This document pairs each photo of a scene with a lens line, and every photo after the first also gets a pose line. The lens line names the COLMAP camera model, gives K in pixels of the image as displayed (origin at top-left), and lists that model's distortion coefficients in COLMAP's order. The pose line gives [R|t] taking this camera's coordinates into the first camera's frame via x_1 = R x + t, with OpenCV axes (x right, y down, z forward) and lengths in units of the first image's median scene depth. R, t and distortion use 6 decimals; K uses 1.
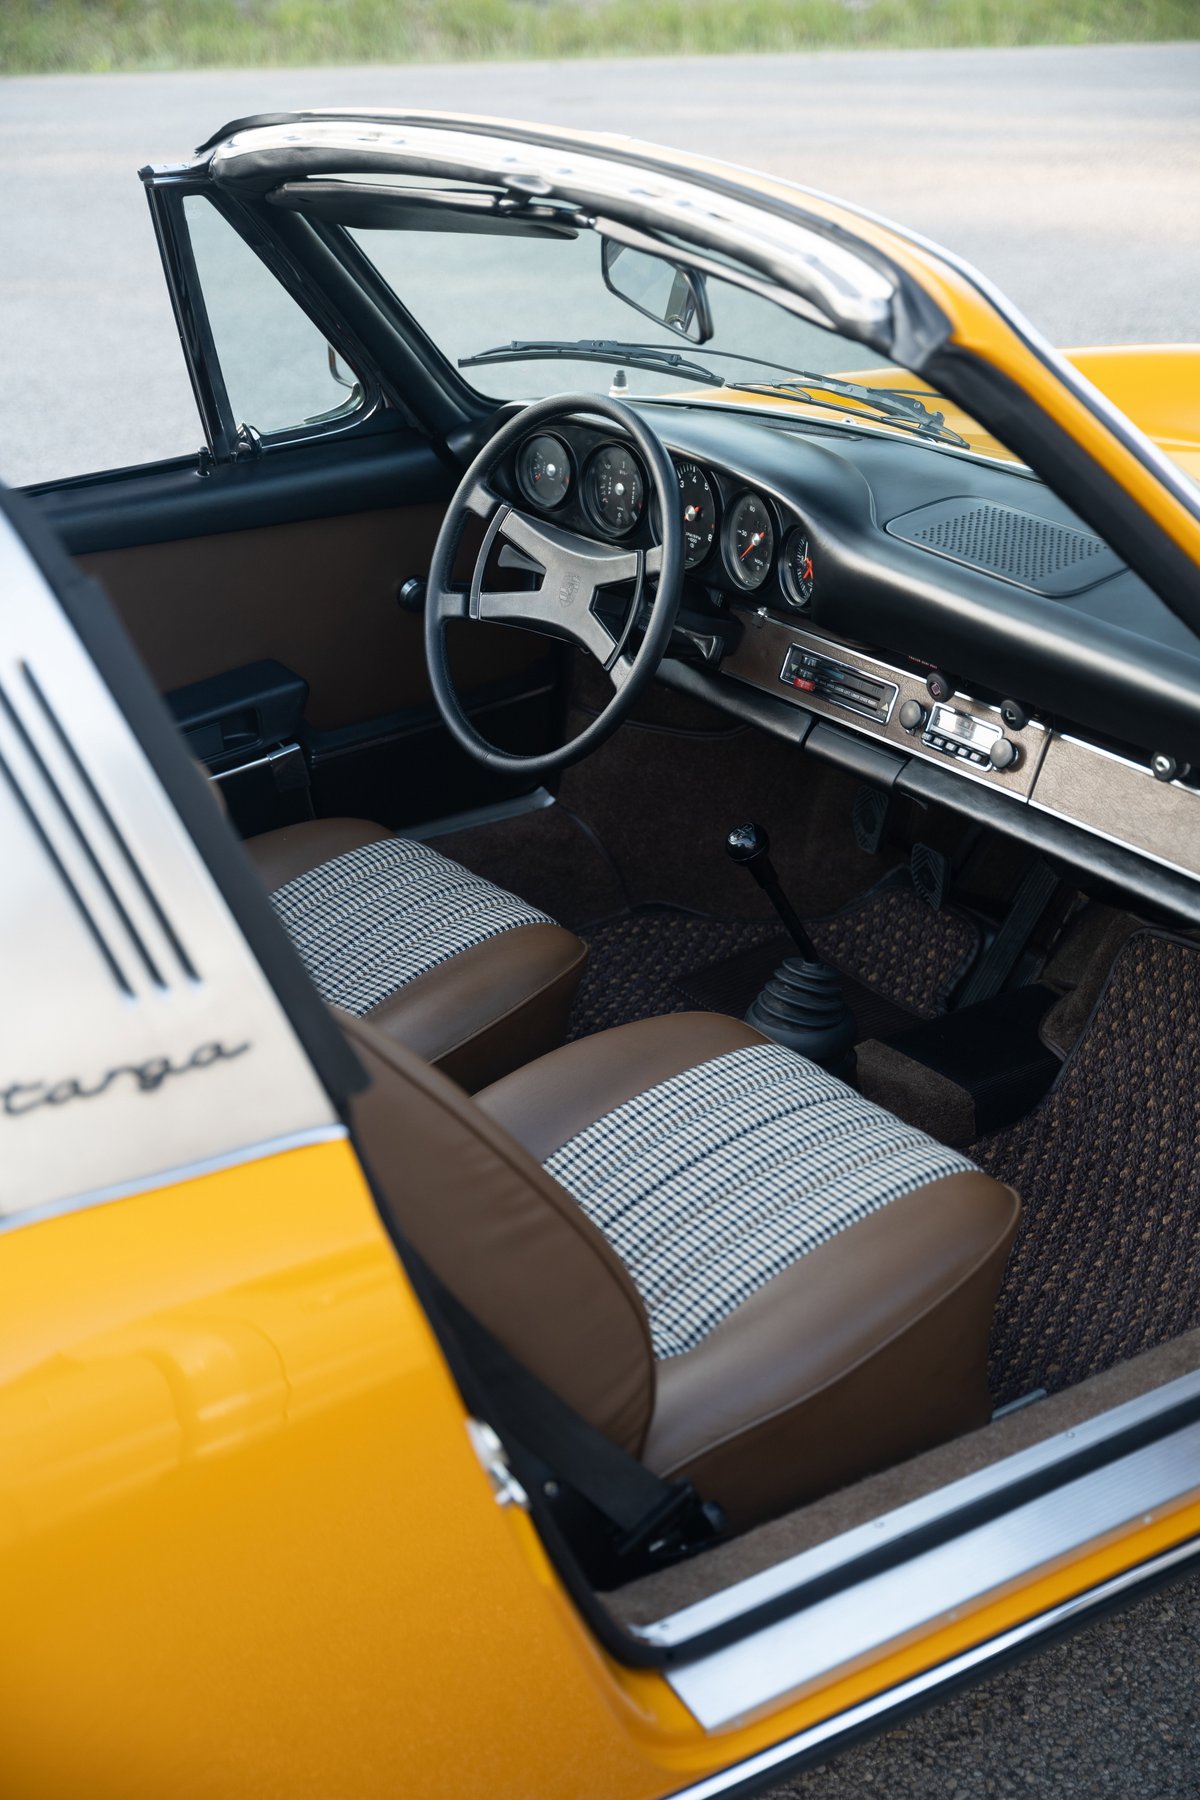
lens RADIAL K [[2548.5, 0, 600.0], [0, 2548.5, 900.0], [0, 0, 1]] dist [0.014748, 0.047808]
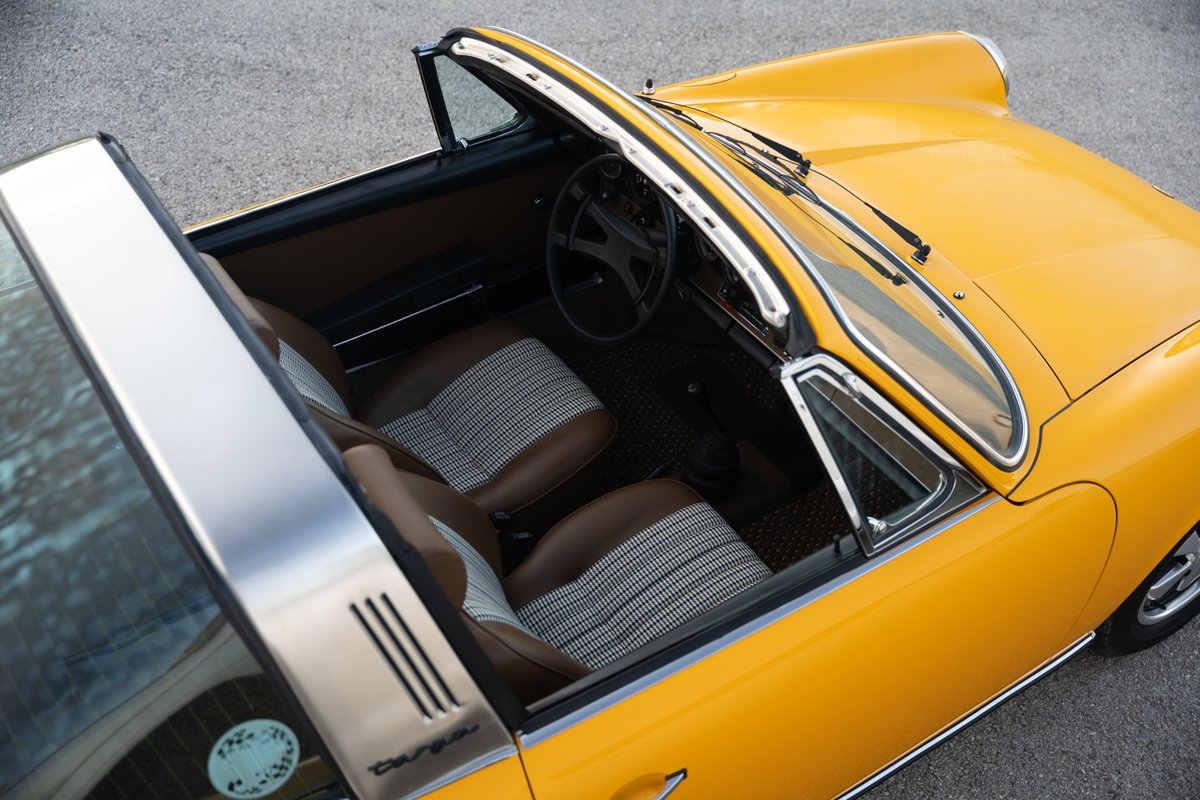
lens RADIAL K [[1256.5, 0, 600.0], [0, 1256.5, 400.0], [0, 0, 1]] dist [0.005818, -0.001750]
pose [[0.998369, 0.056062, 0.010763, -0.032257], [-0.056597, 0.947453, 0.314848, -0.334997], [0.007454, -0.314943, 0.949081, 0.006600]]
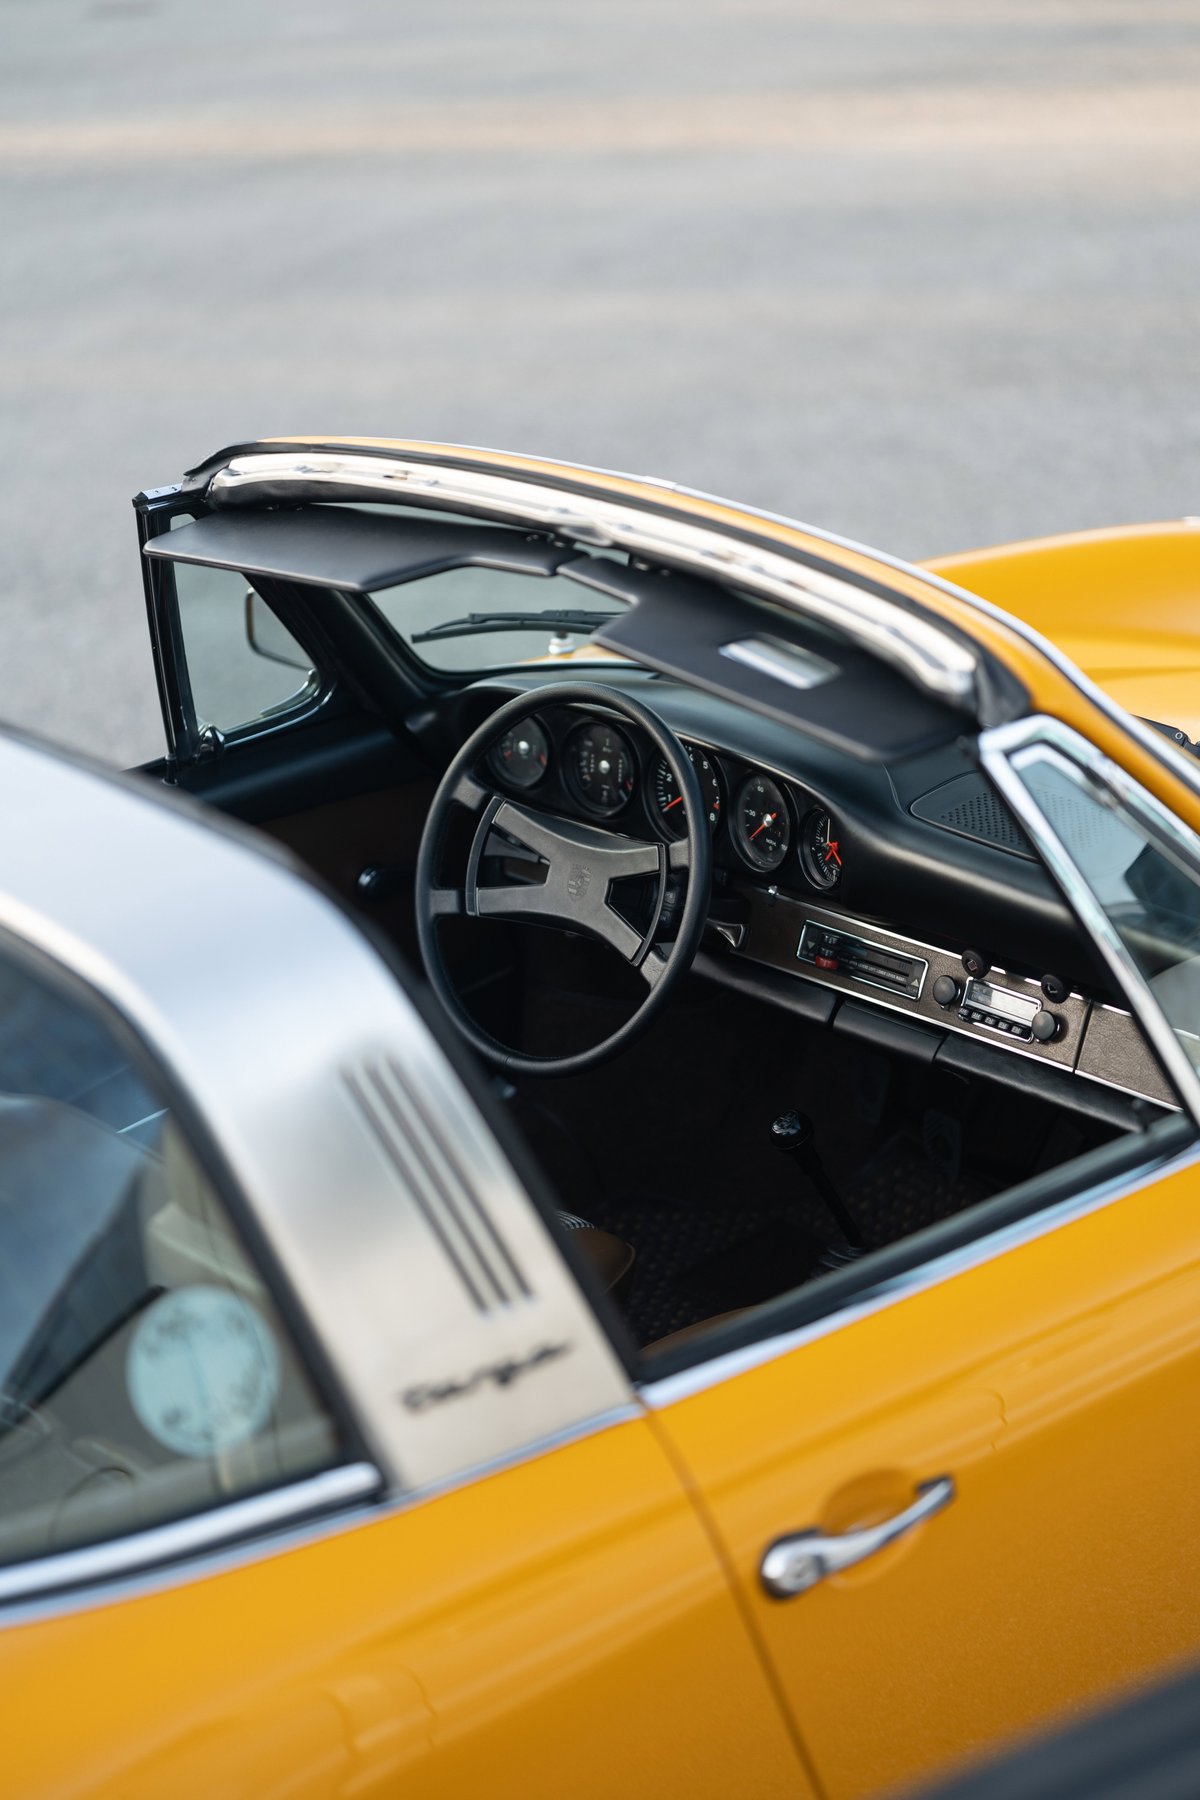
lens RADIAL K [[4218.5, 0, 600.0], [0, 4218.5, 900.0], [0, 0, 1]] dist [-0.090494, -0.078771]
pose [[0.990344, -0.069794, 0.119782, -0.203323], [0.076997, 0.995424, -0.056587, -0.024324], [-0.115285, 0.065263, 0.991186, -0.612553]]
